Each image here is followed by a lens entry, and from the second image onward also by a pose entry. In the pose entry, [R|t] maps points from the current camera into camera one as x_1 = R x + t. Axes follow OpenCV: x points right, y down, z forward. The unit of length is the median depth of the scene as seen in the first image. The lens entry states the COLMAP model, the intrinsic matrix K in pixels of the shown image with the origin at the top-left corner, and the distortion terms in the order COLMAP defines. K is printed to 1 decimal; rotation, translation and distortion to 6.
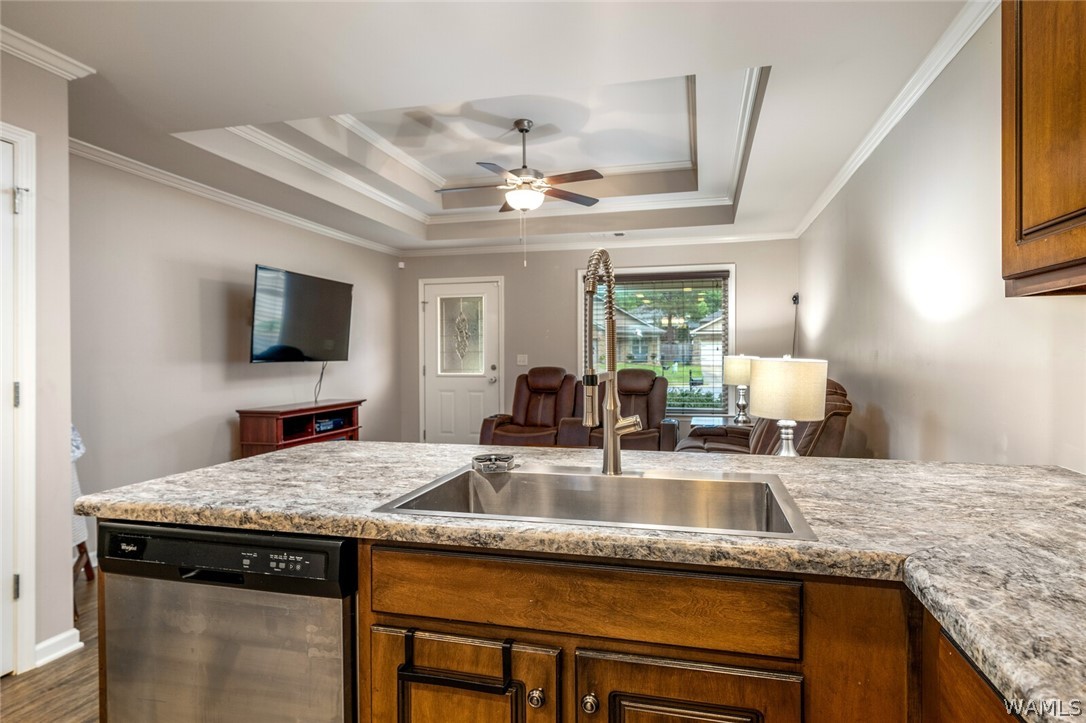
lens RADIAL K [[580.0, 0, 550.2], [0, 580.0, 358.3], [0, 0, 1]] dist [-0.011797, 0.006163]
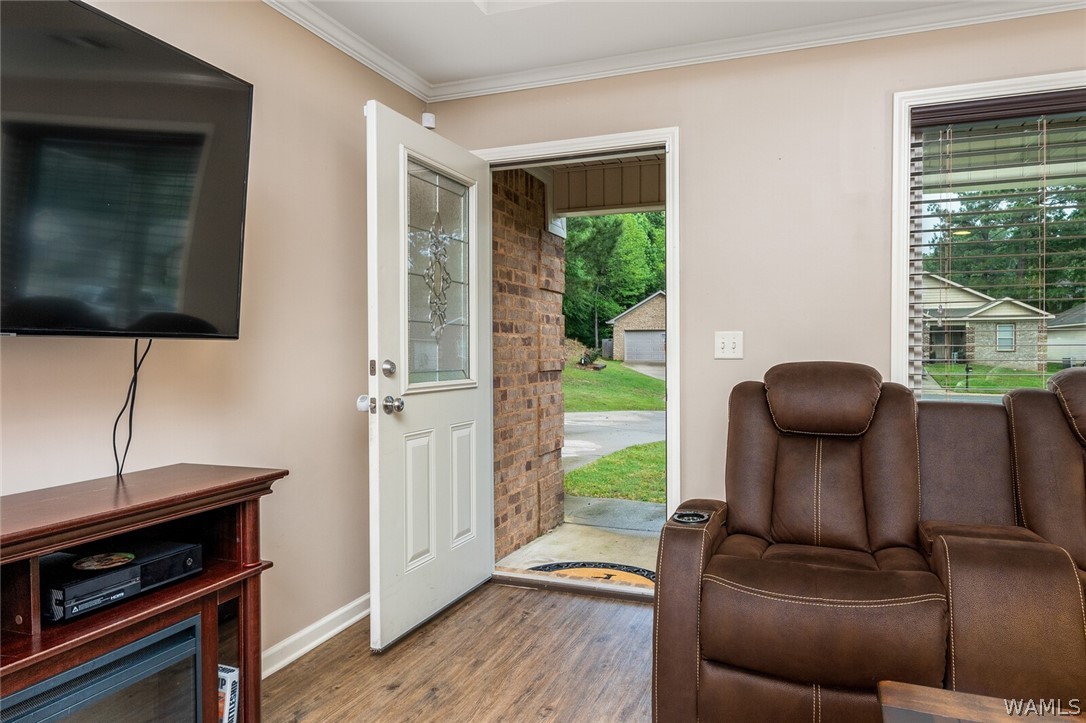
lens RADIAL K [[725.3, 0, 527.3], [0, 725.3, 362.5], [0, 0, 1]] dist [-0.007974, -0.003799]
pose [[0.993252, 0.001313, -0.115969, -0.182329], [-0.000337, 0.999964, 0.008434, 0.015338], [0.115975, -0.008338, 0.993217, 0.764775]]
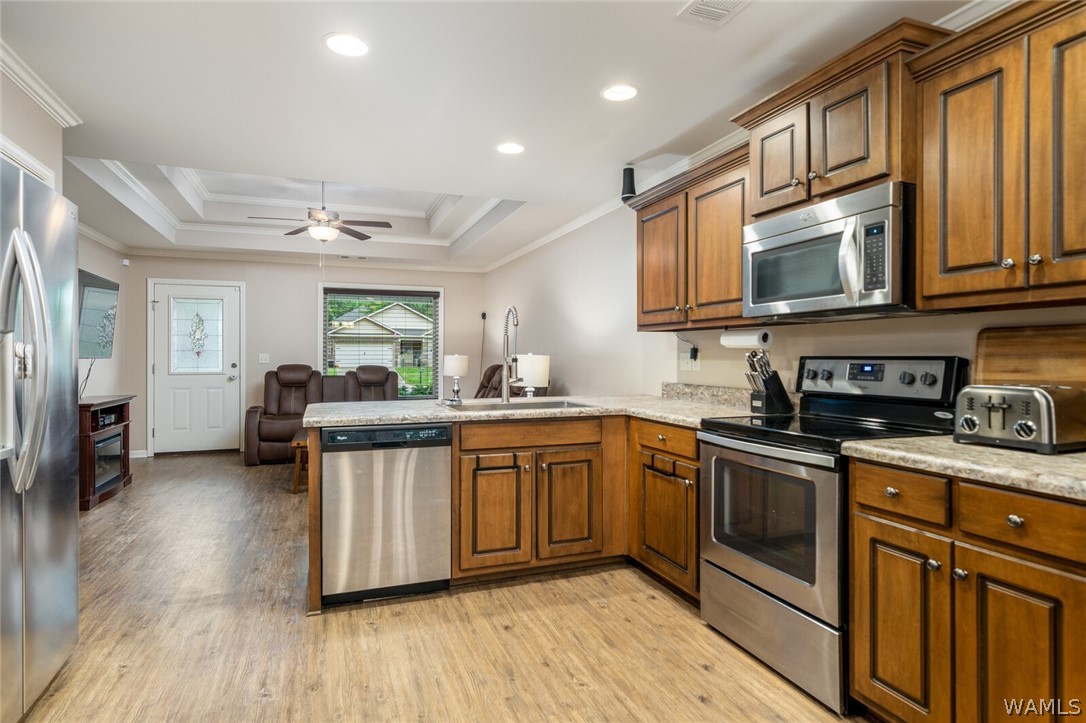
lens RADIAL K [[580.0, 0, 543.2], [0, 580.0, 358.1], [0, 0, 1]] dist [-0.011797, 0.006163]
pose [[0.814727, 0.001270, 0.579843, -0.380075], [0.001849, 0.999987, -0.004788, 0.012279], [-0.579842, 0.004973, 0.814714, -0.326484]]
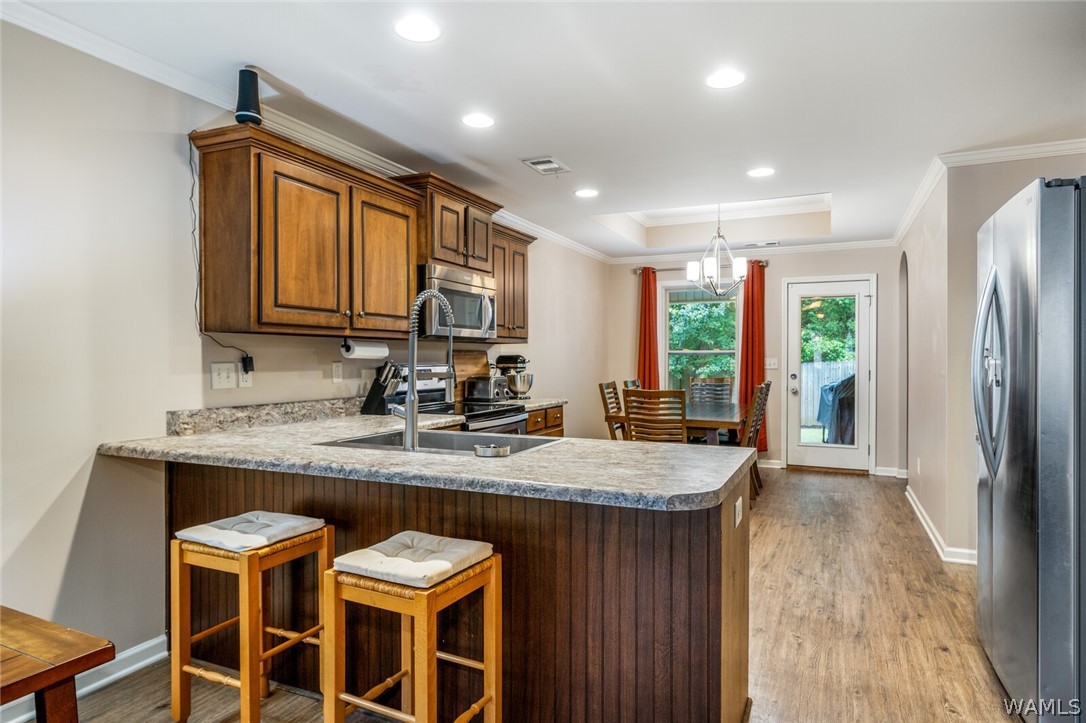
lens RADIAL K [[644.5, 0, 543.7], [0, 644.5, 362.6], [0, 0, 1]] dist [0.000513, 0.002683]
pose [[-0.985158, 0.001783, 0.171643, -0.156750], [0.004582, 0.999863, 0.015909, -0.008671], [-0.171591, 0.016459, -0.985031, 0.839198]]
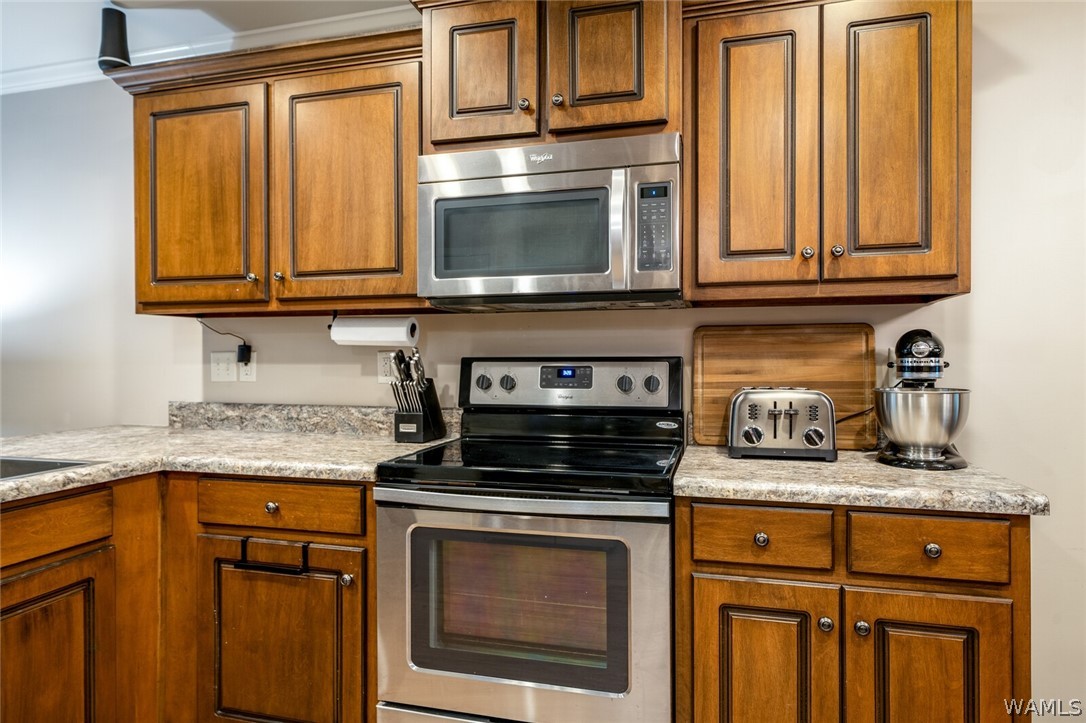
lens RADIAL K [[644.5, 0, 539.8], [0, 644.5, 357.1], [0, 0, 1]] dist [0.000513, 0.002683]
pose [[0.012529, 0.000440, 0.999921, -0.292137], [0.011268, 0.999936, -0.000582, 0.008675], [-0.999858, 0.011275, 0.012523, -0.047491]]
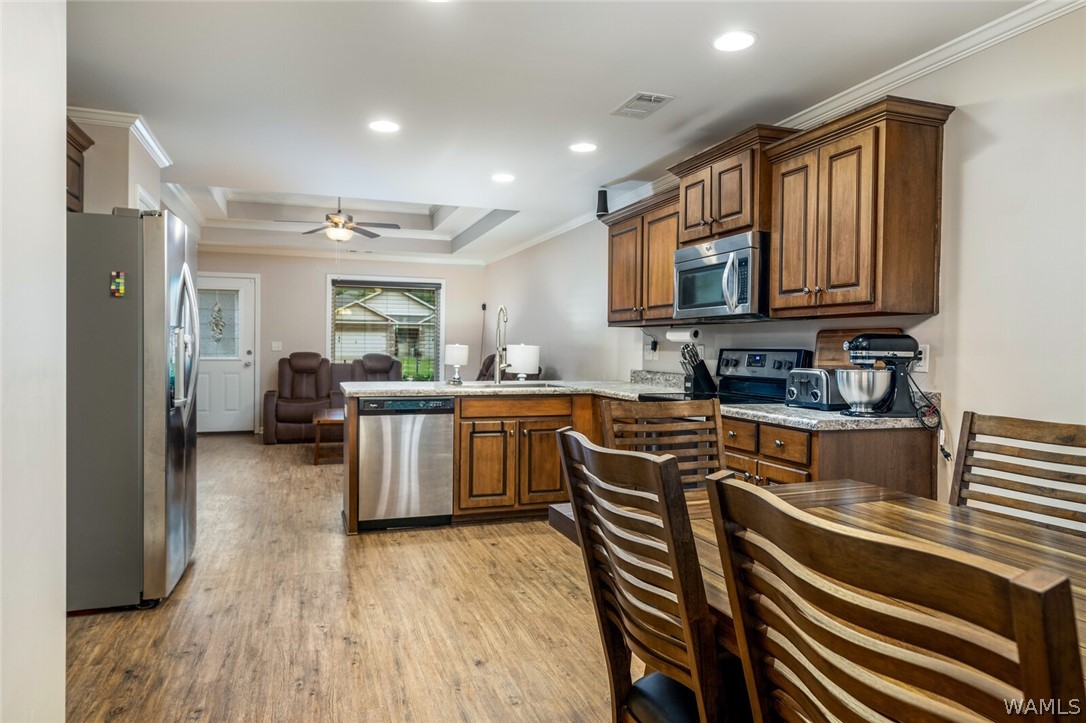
lens RADIAL K [[657.0, 0, 528.2], [0, 657.0, 358.2], [0, 0, 1]] dist [-0.004747, 0.000383]
pose [[0.836381, 0.002559, 0.548143, -0.525439], [-0.009000, 0.999918, 0.009064, 0.015345], [-0.548075, -0.012514, 0.836336, -0.603420]]
